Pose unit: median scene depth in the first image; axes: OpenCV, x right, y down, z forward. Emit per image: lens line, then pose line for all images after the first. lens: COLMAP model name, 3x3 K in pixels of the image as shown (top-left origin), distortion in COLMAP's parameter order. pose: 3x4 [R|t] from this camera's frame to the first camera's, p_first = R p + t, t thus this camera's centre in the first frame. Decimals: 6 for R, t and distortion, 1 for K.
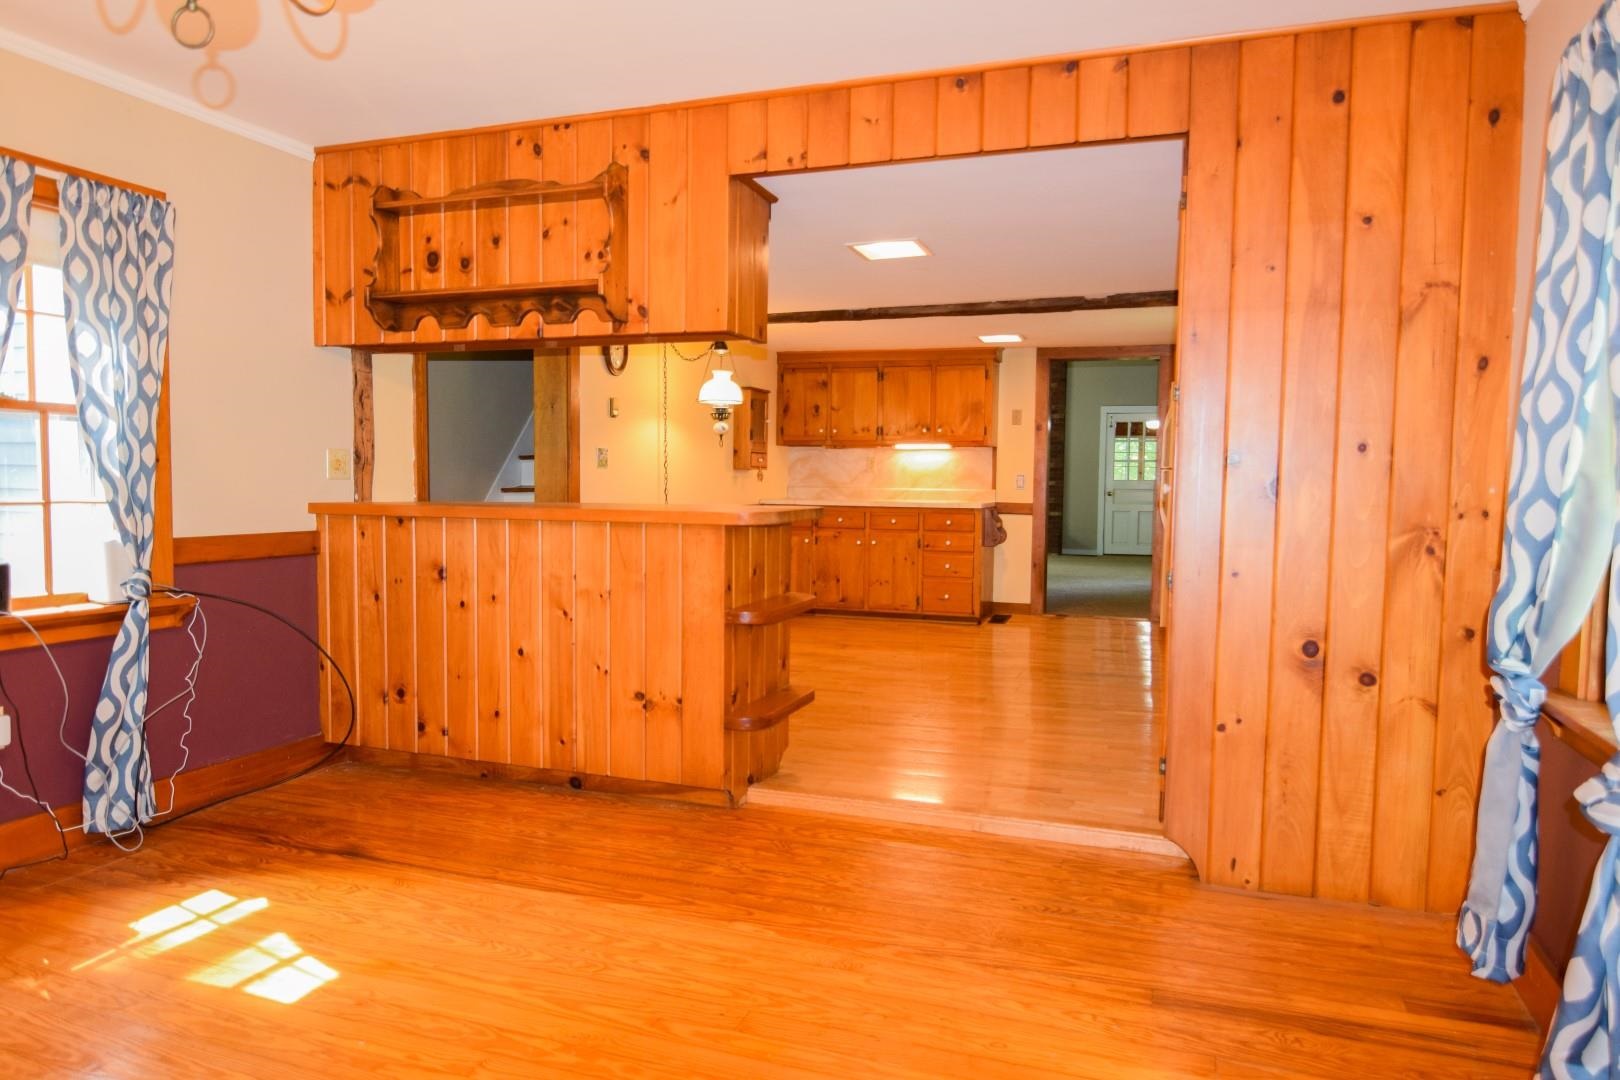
lens RADIAL K [[981.8, 0, 809.3], [0, 981.8, 538.0], [0, 0, 1]] dist [-0.002815, -0.000569]
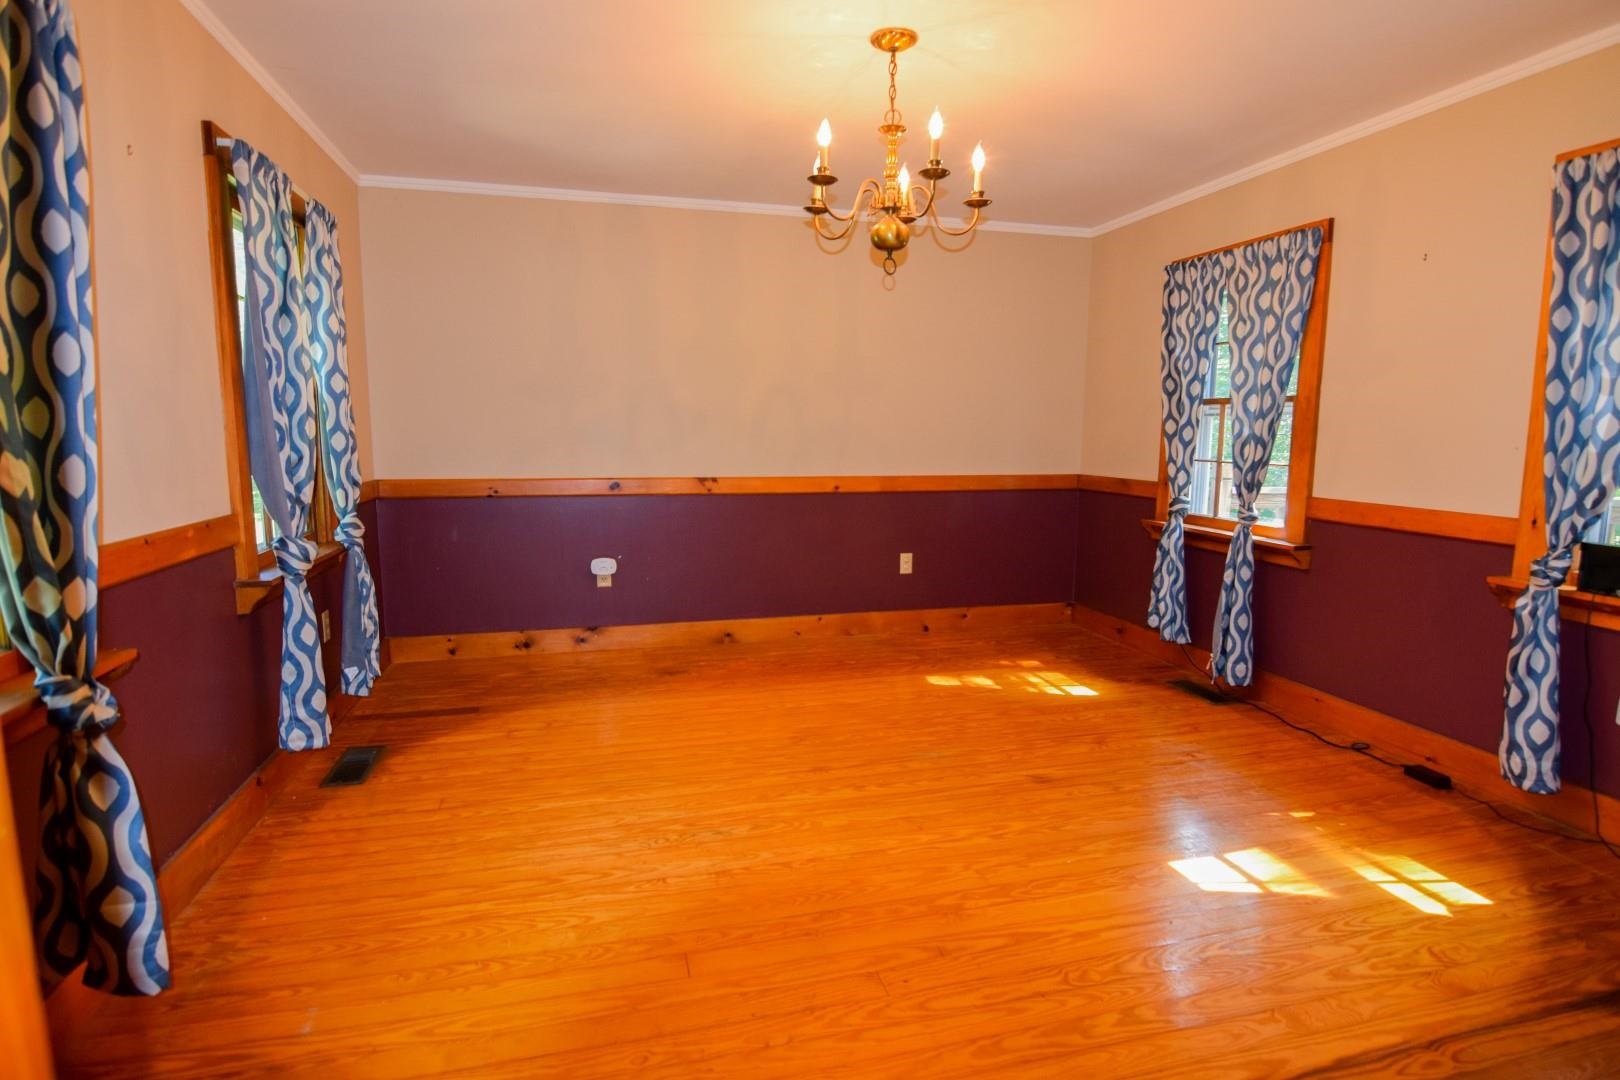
lens RADIAL K [[846.8, 0, 807.3], [0, 846.8, 538.3], [0, 0, 1]] dist [0.001321, 0.000182]
pose [[-0.818918, 0.055900, -0.571181, 0.373481], [-0.055075, 0.982998, 0.175165, -0.086796], [0.571261, 0.174903, -0.801916, 1.256820]]
